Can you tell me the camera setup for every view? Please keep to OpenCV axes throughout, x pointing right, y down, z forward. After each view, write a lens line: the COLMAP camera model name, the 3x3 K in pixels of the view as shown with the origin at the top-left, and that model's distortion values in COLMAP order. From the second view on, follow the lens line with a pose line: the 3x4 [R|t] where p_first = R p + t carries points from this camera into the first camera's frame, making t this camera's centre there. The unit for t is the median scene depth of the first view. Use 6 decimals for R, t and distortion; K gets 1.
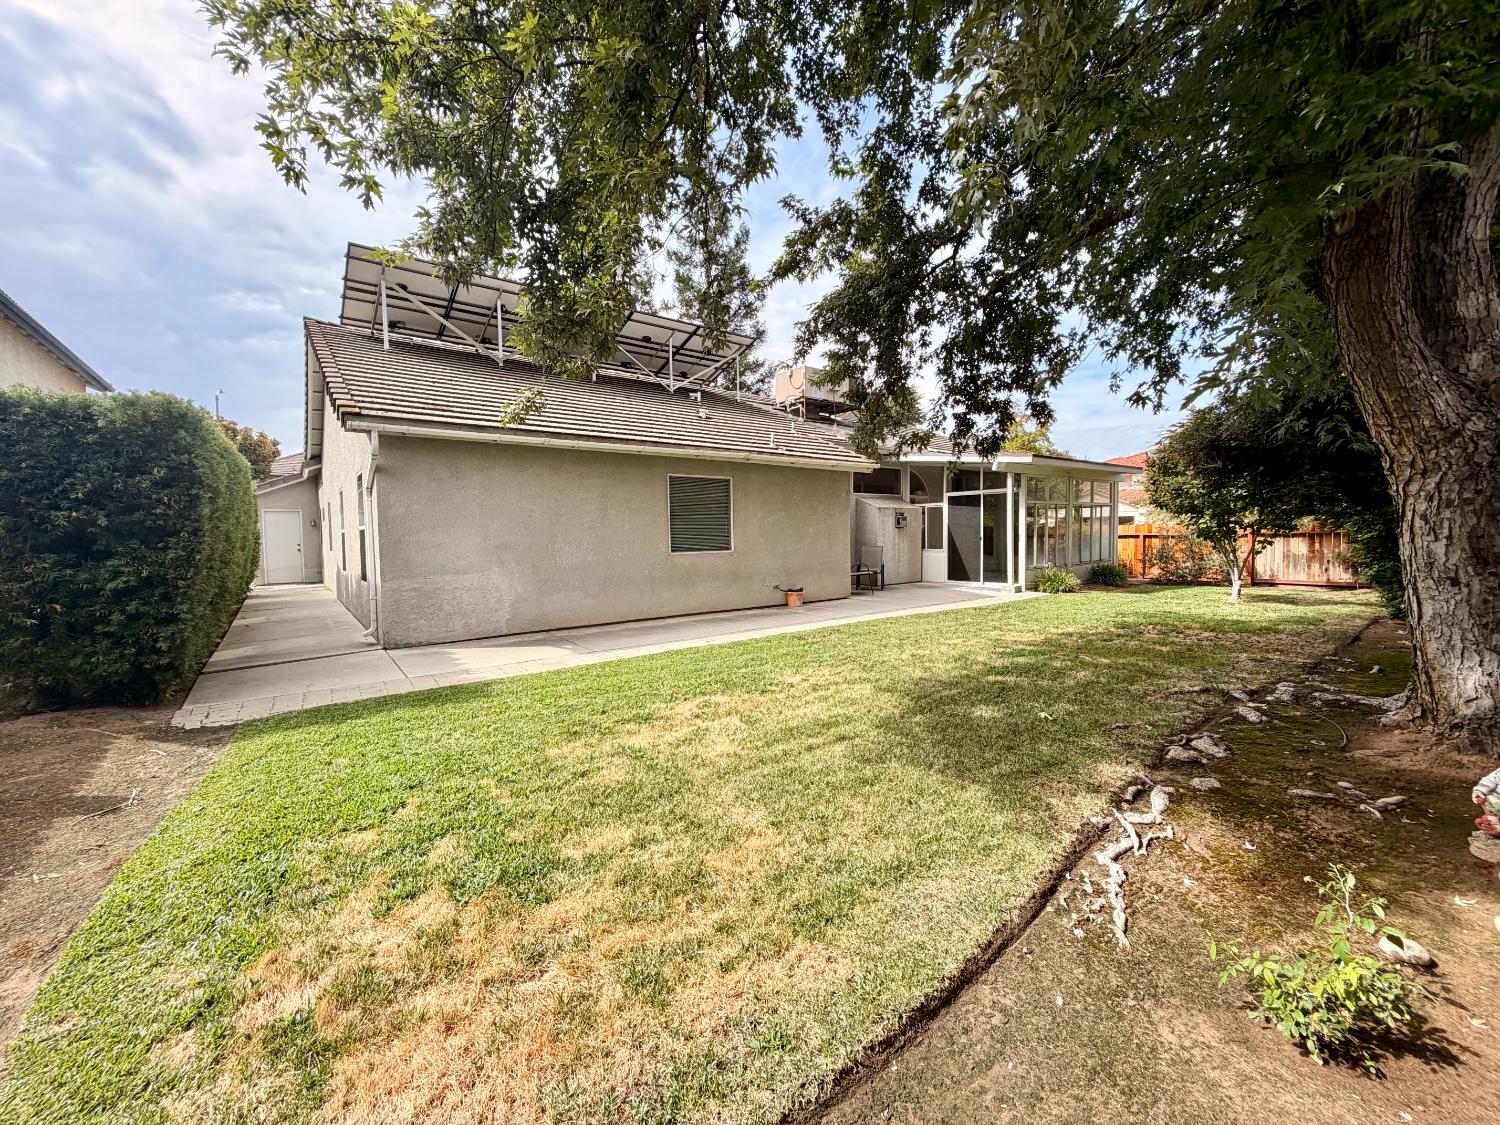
lens RADIAL K [[595.5, 0, 746.1], [0, 595.5, 562.9], [0, 0, 1]] dist [0.000030, 0.000218]
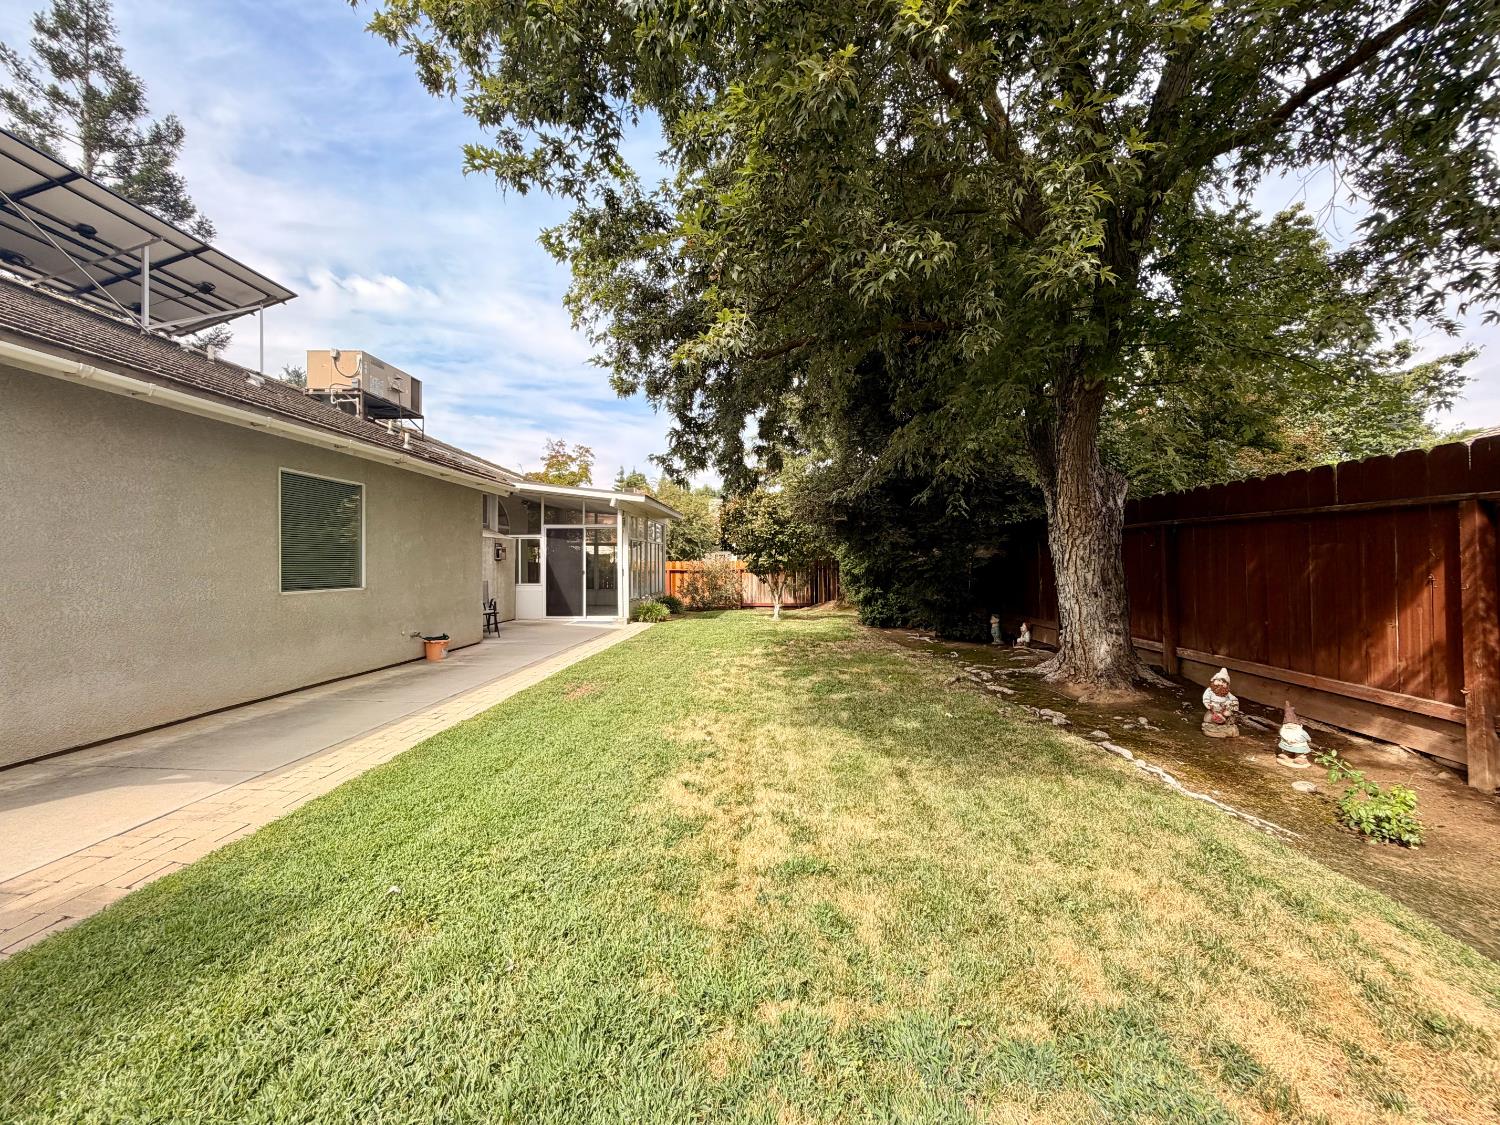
lens RADIAL K [[595.5, 0, 746.1], [0, 595.5, 562.9], [0, 0, 1]] dist [0.000030, 0.000218]
pose [[0.643152, 0.016229, 0.765567, -0.270355], [0.029462, 0.998511, -0.045918, -0.004010], [-0.765172, 0.052087, 0.641716, 0.202892]]
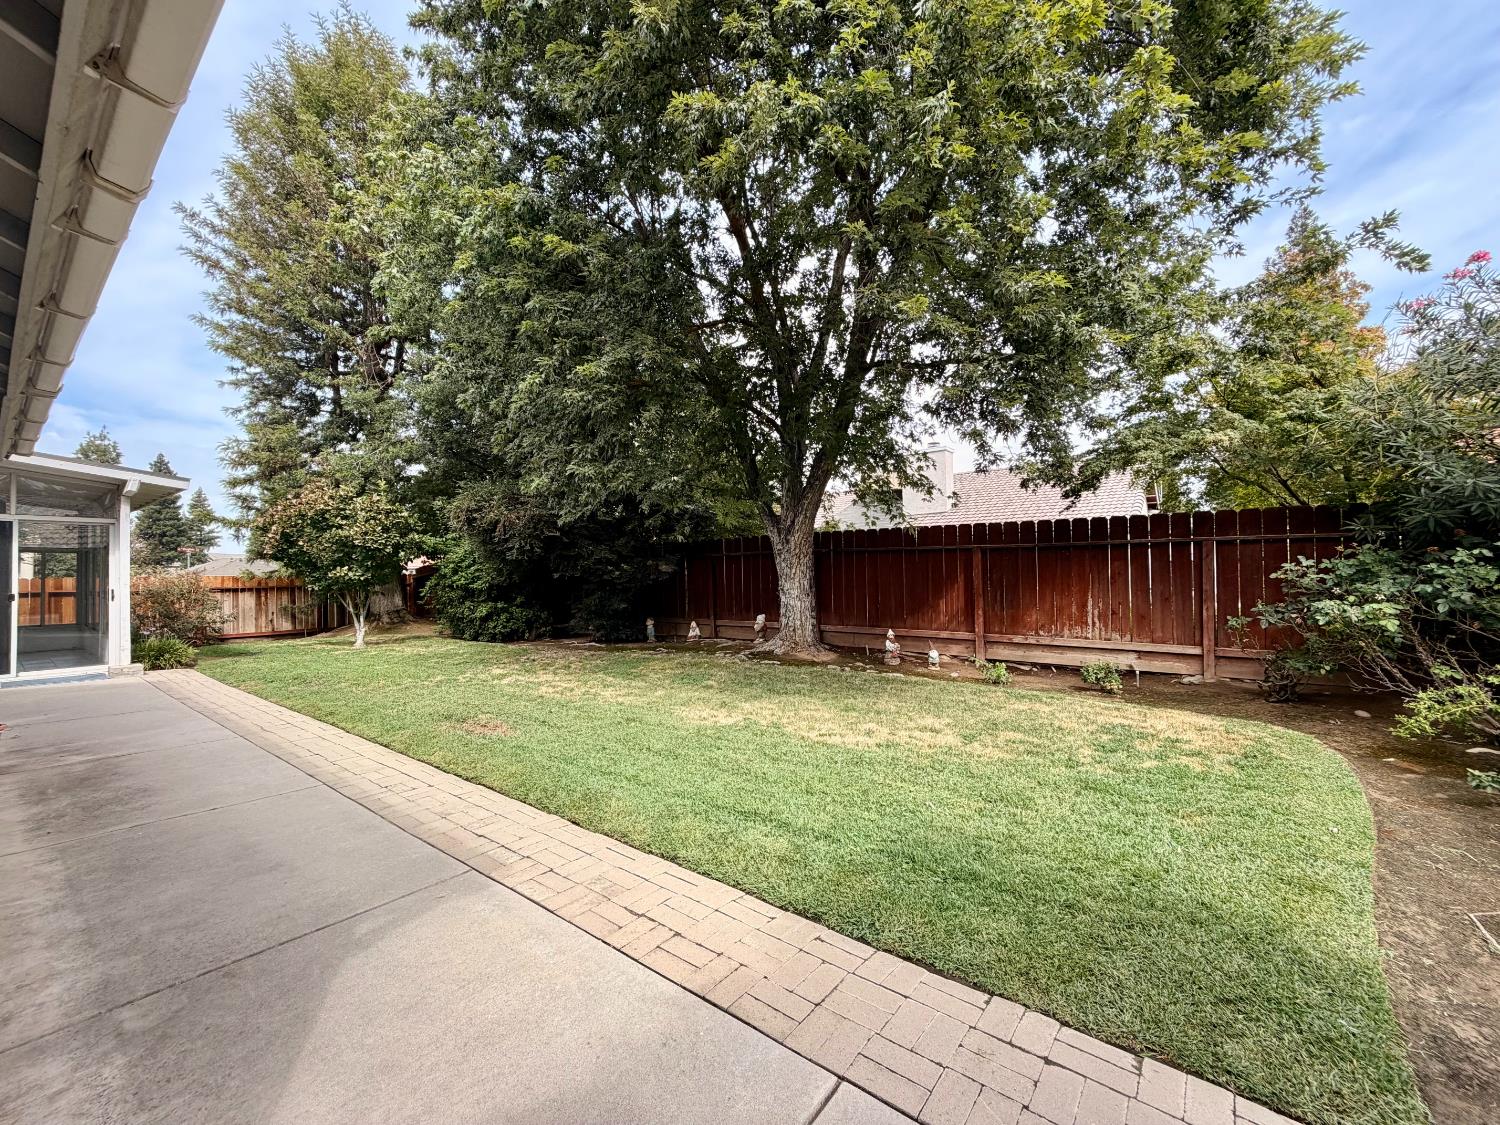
lens RADIAL K [[595.5, 0, 746.1], [0, 595.5, 562.9], [0, 0, 1]] dist [0.000030, 0.000218]
pose [[-0.253811, 0.037183, 0.966539, -0.475202], [0.061815, 0.997842, -0.022155, -0.024119], [-0.965276, 0.054124, -0.255562, 0.628756]]
